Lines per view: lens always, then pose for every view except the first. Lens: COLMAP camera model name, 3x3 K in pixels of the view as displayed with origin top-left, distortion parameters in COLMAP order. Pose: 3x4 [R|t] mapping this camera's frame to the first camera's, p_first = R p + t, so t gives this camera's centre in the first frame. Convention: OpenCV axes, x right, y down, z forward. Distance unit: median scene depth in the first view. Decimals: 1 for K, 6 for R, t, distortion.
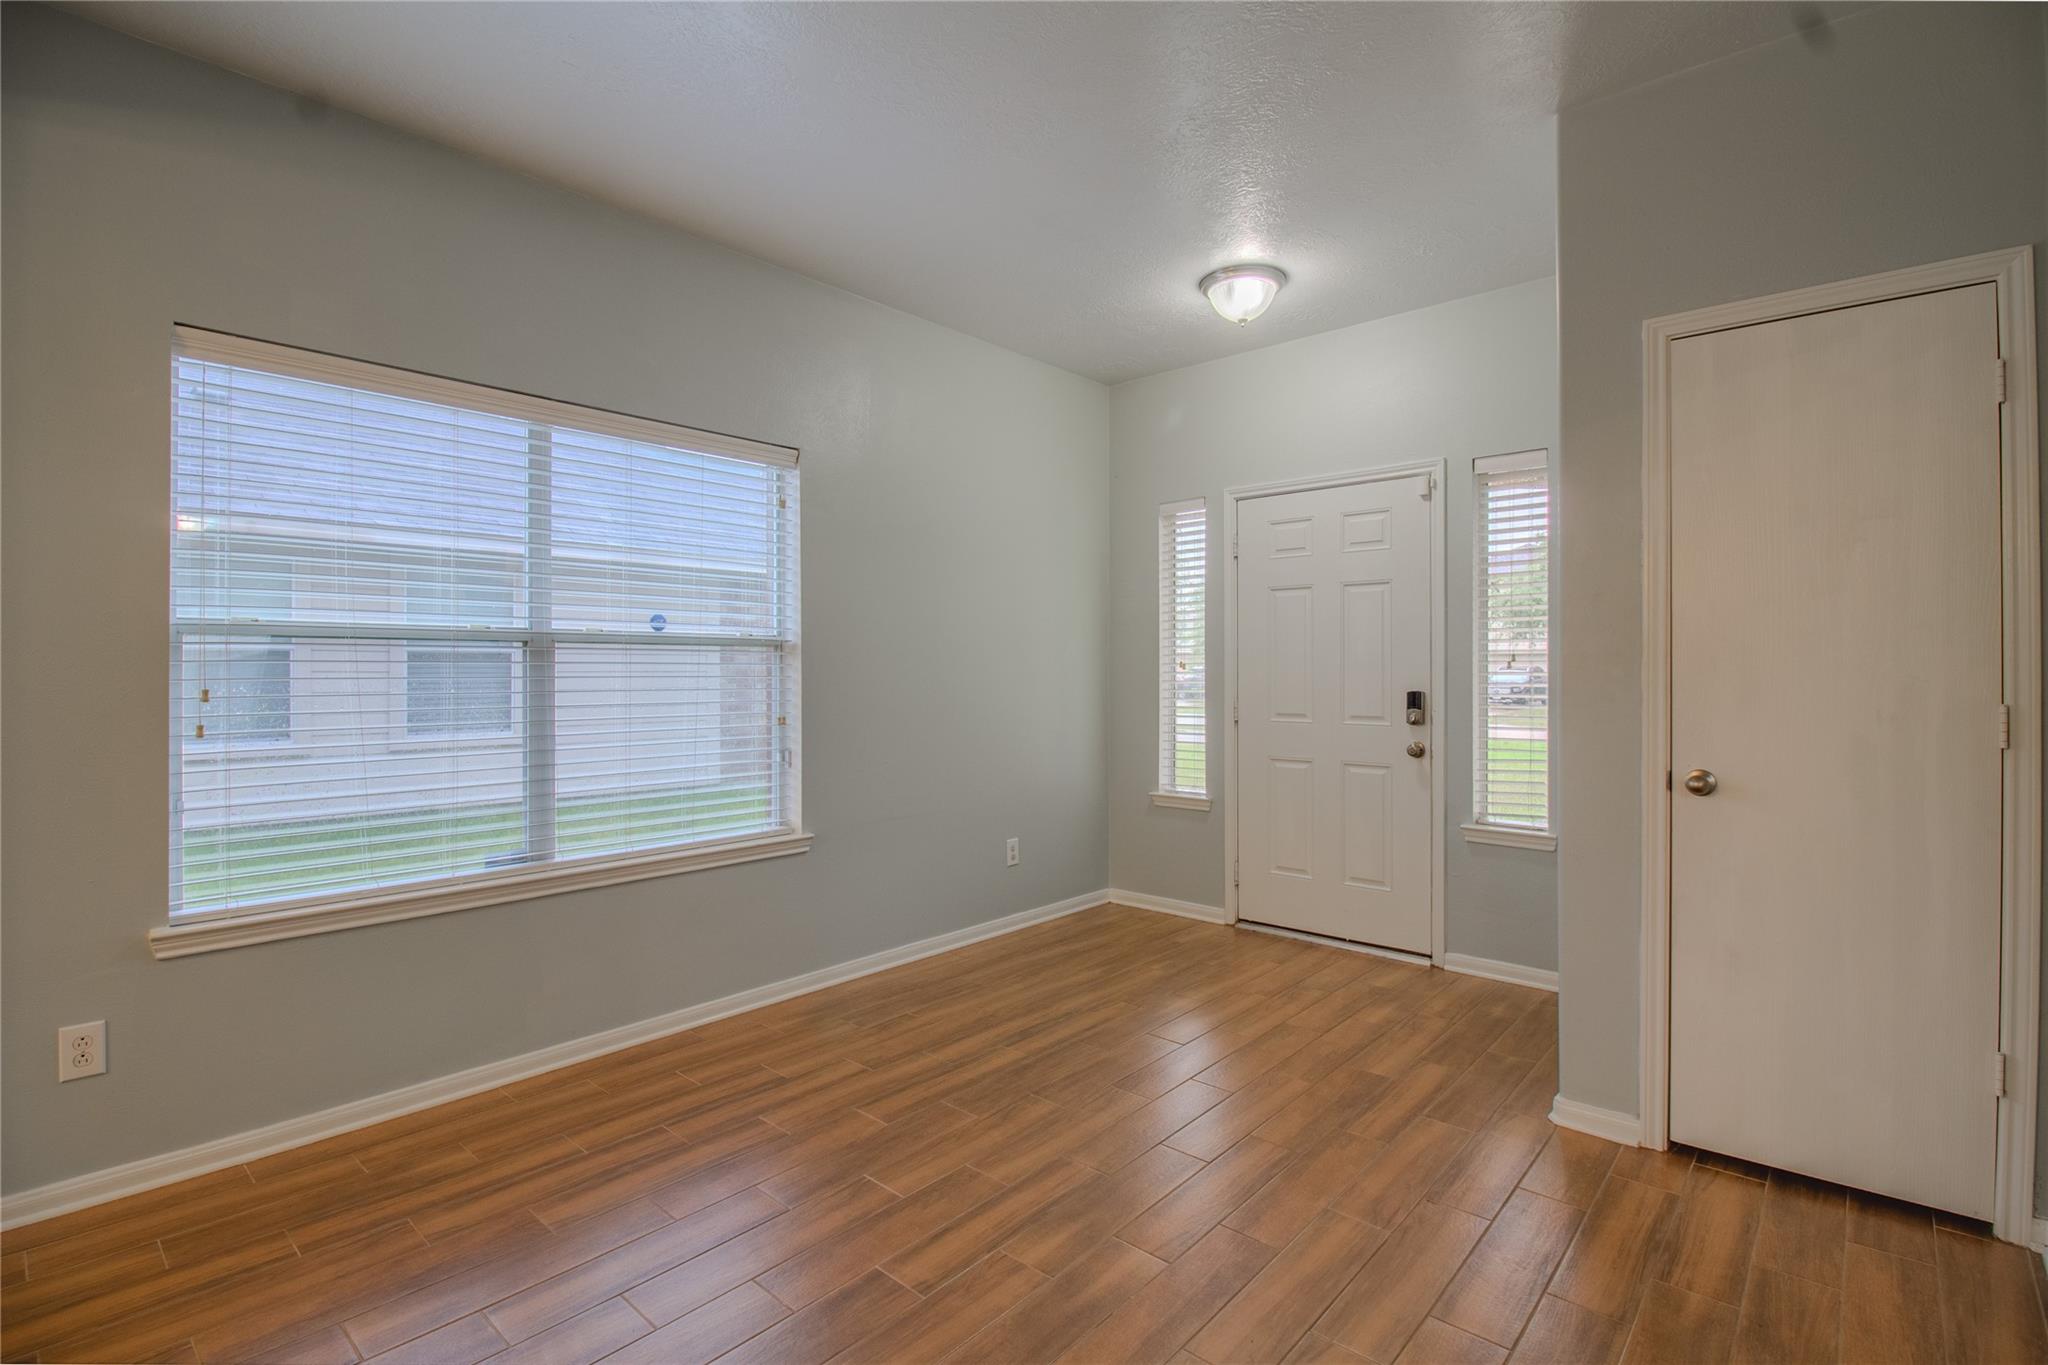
lens RADIAL K [[953.1, 0, 1033.0], [0, 953.1, 666.9], [0, 0, 1]] dist [-0.012880, -0.000477]
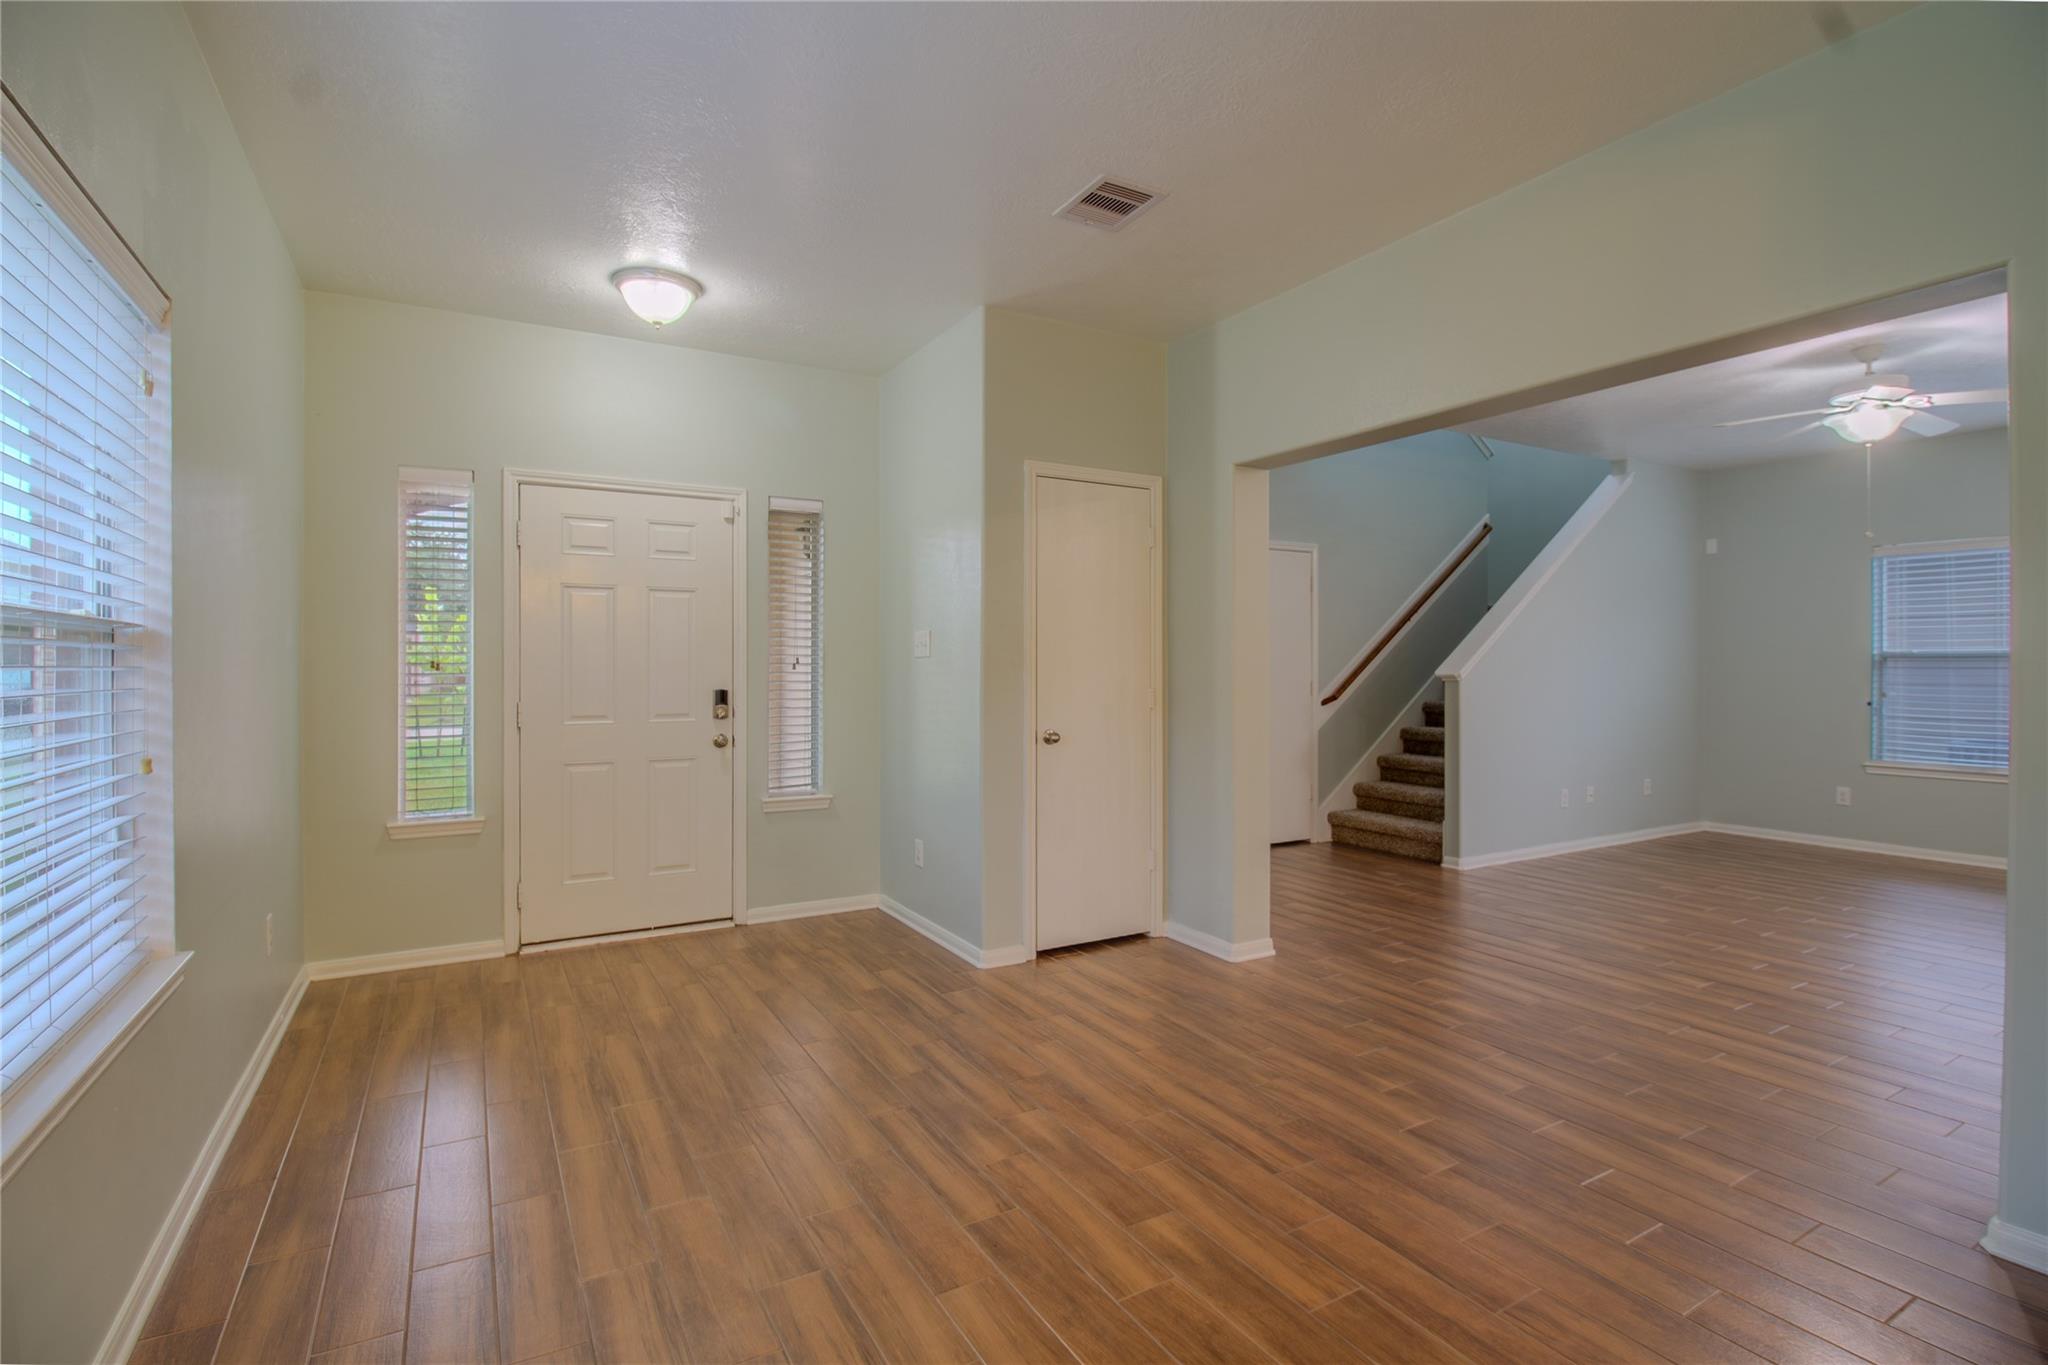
lens RADIAL K [[978.7, 0, 1032.1], [0, 978.7, 663.9], [0, 0, 1]] dist [-0.018389, -0.001143]
pose [[0.300261, 0.001119, 0.953856, -0.649675], [-0.004791, 0.999988, 0.000335, -0.007735], [-0.953845, -0.004670, 0.300263, 0.316893]]
